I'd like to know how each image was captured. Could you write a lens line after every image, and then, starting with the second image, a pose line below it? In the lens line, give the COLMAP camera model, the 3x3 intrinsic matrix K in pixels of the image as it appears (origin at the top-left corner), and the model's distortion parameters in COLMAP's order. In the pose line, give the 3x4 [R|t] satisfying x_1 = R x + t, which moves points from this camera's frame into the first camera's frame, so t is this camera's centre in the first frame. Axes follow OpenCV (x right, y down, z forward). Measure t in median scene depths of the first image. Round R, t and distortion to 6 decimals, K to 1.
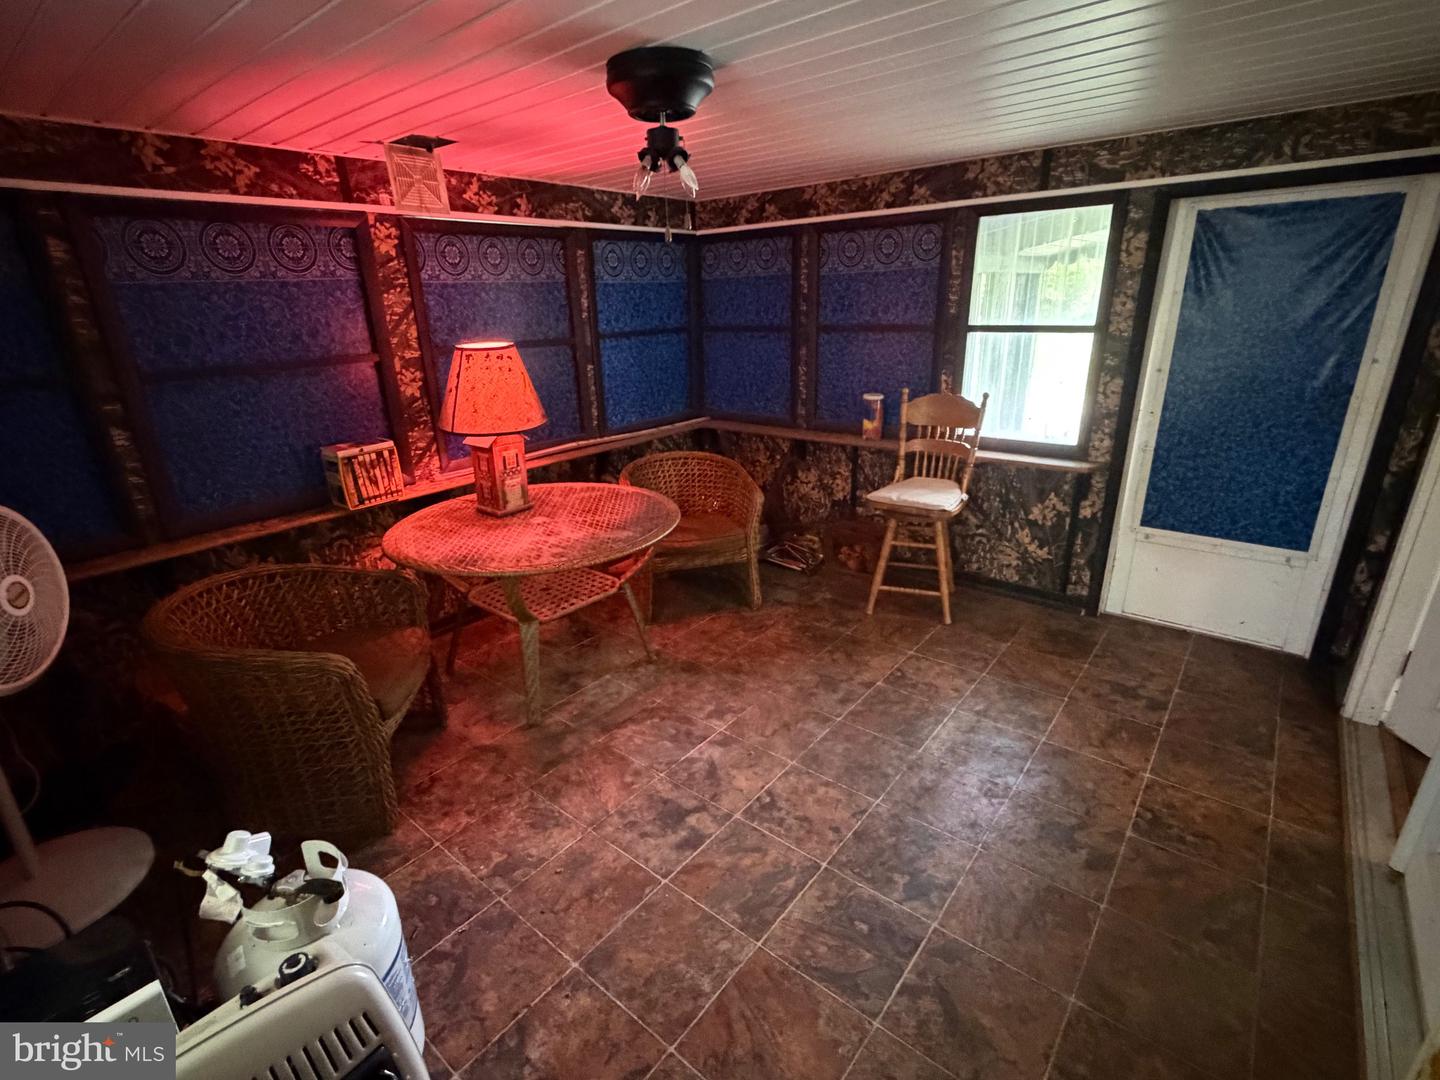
lens RADIAL K [[687.1, 0, 720.0], [0, 687.1, 540.0], [0, 0, 1]] dist [0.001086, 0.000551]
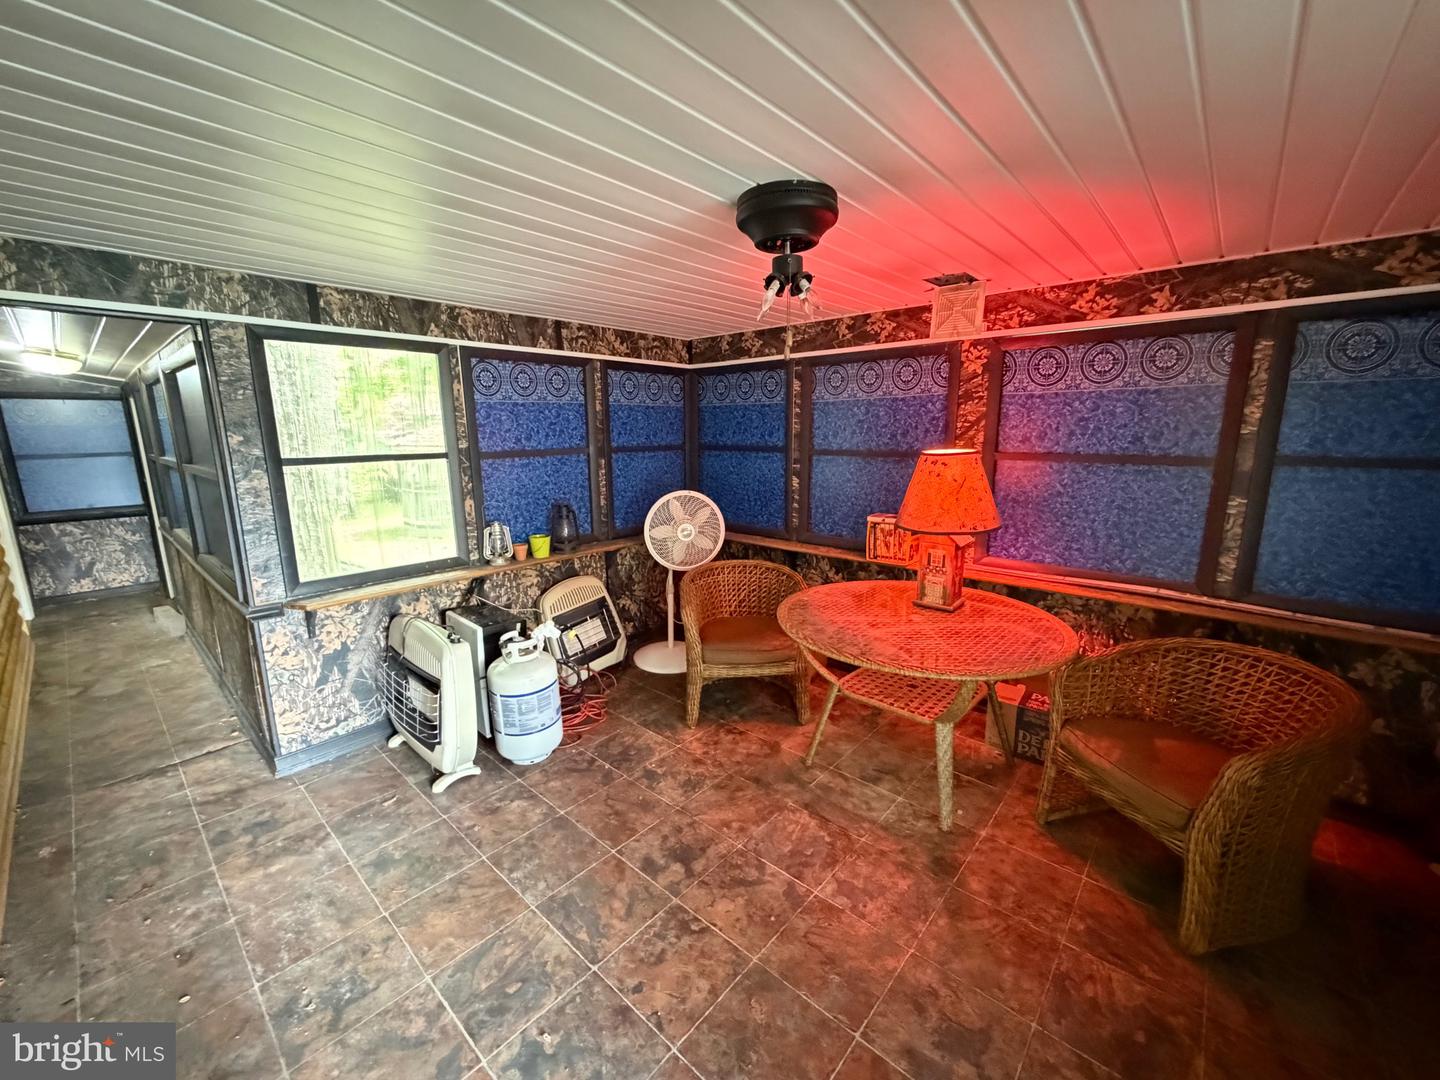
lens RADIAL K [[573.8, 0, 720.0], [0, 573.8, 540.0], [0, 0, 1]] dist [0.000307, 0.000370]
pose [[-0.044707, 0.232035, -0.971679, 0.647129], [-0.316272, 0.919334, 0.234087, -0.284620], [0.947615, 0.317780, 0.032285, 0.754196]]
